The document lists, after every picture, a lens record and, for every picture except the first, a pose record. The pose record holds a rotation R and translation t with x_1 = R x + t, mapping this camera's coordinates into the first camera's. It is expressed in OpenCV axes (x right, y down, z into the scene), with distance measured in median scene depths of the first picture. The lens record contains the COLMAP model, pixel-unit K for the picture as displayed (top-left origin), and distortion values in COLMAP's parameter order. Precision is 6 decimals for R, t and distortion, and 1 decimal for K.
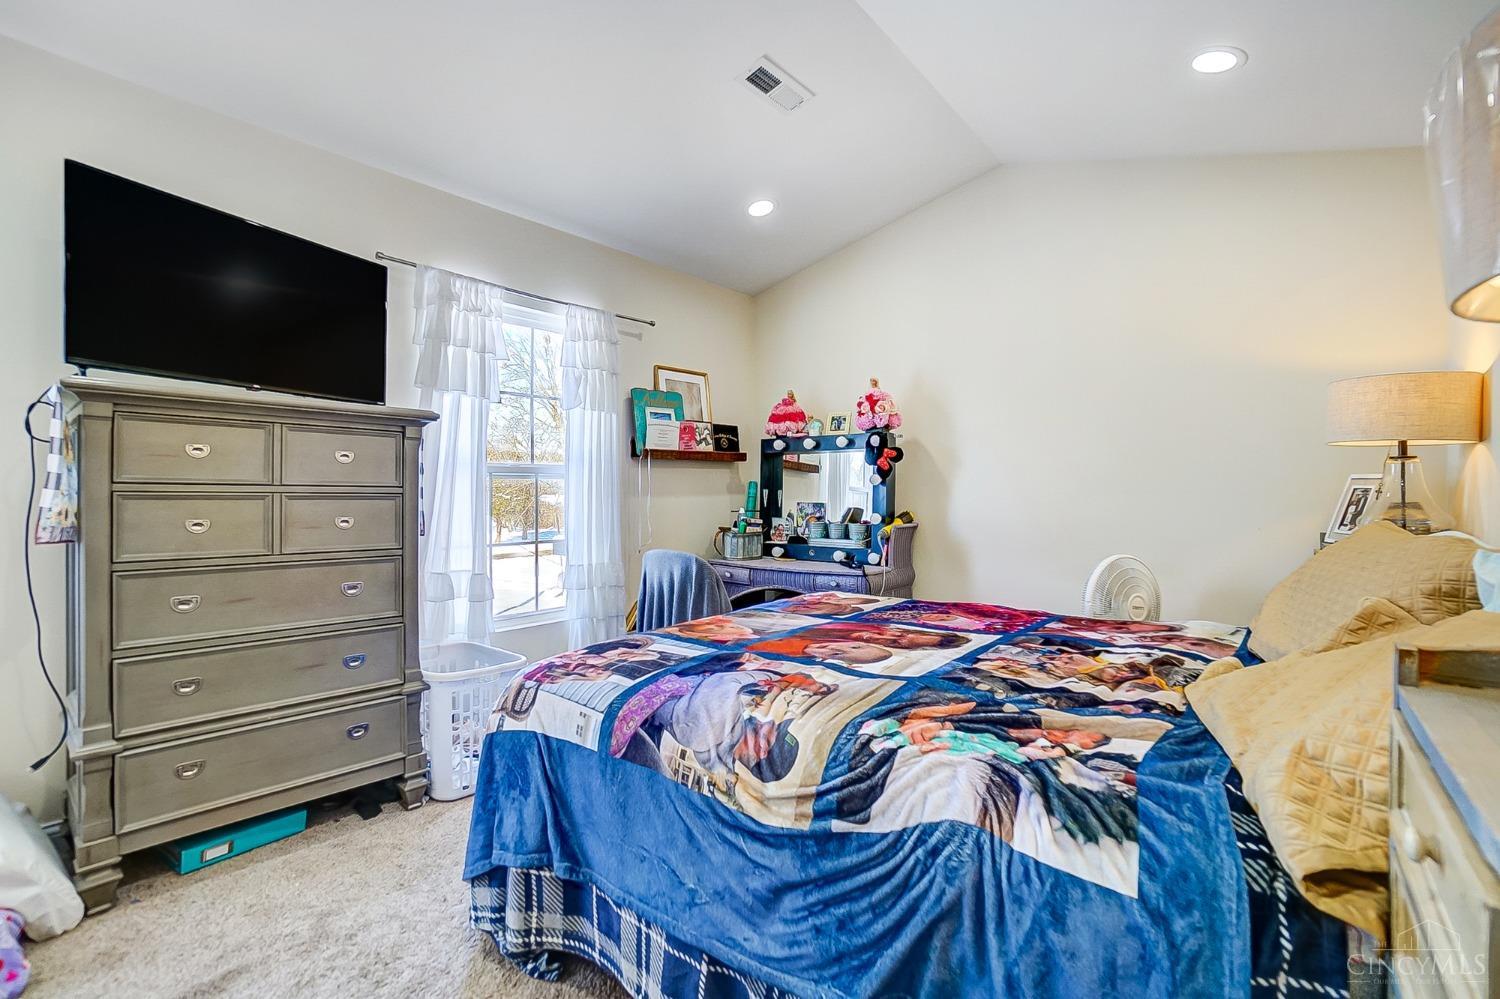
lens RADIAL K [[684.3, 0, 750.0], [0, 684.3, 499.5], [0, 0, 1]] dist [-0.033437, 0.000000]
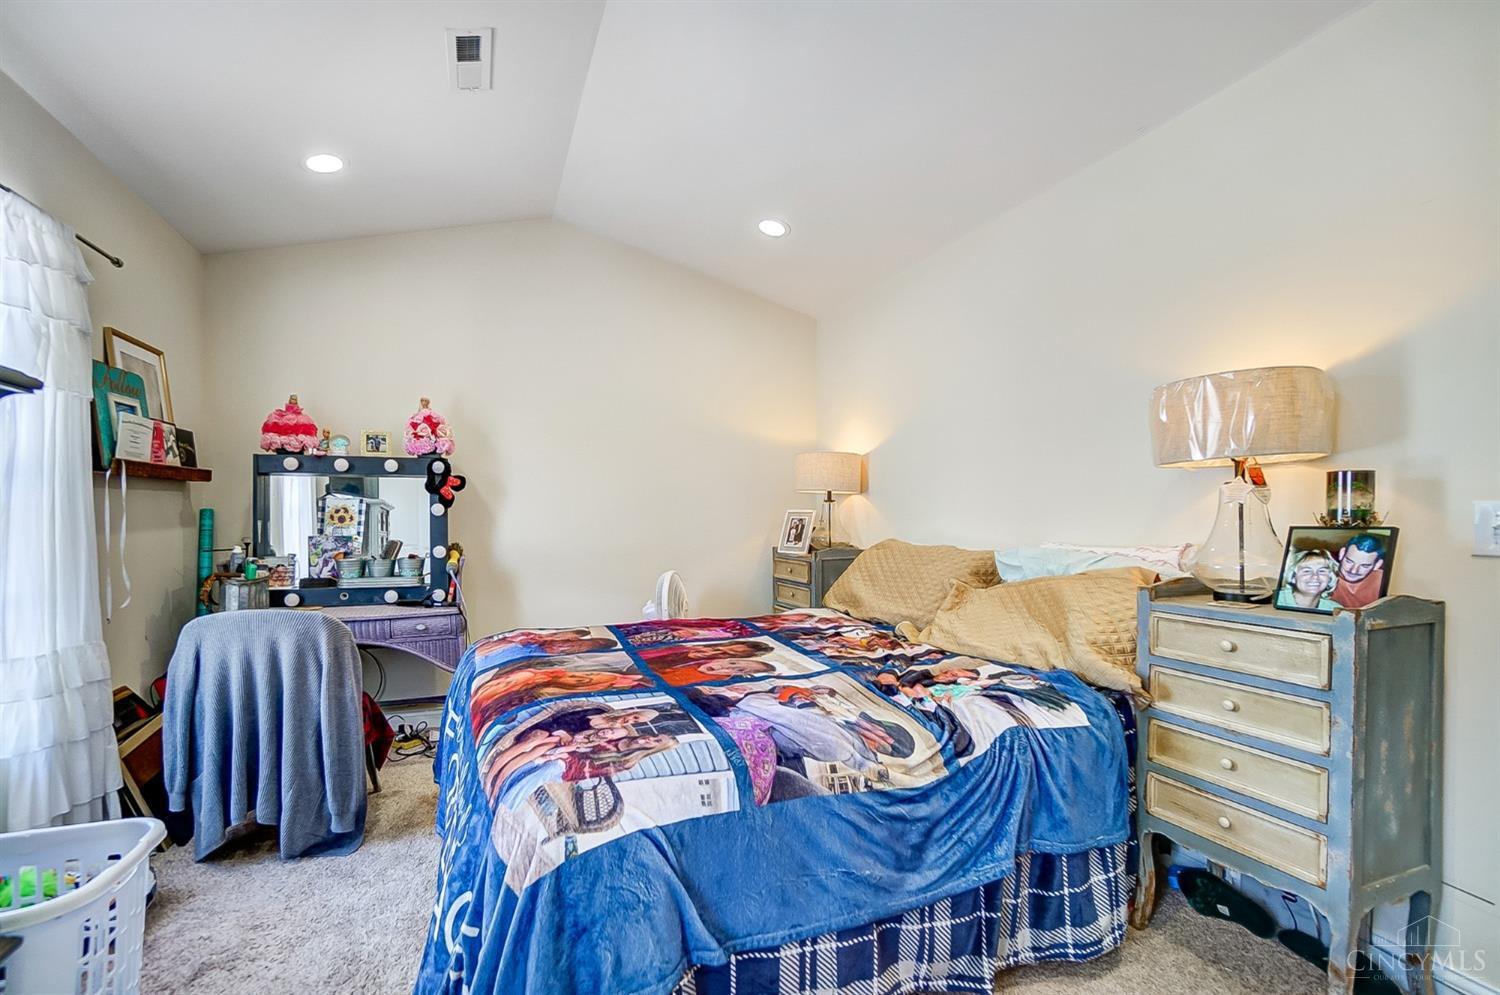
lens RADIAL K [[660.0, 0, 748.2], [0, 660.0, 518.1], [0, 0, 1]] dist [-0.040737, 0.000163]
pose [[0.503032, -0.005194, 0.864252, -0.890947], [0.010787, 0.999942, -0.000269, -0.030190], [-0.864200, 0.009458, 0.503059, 0.470071]]
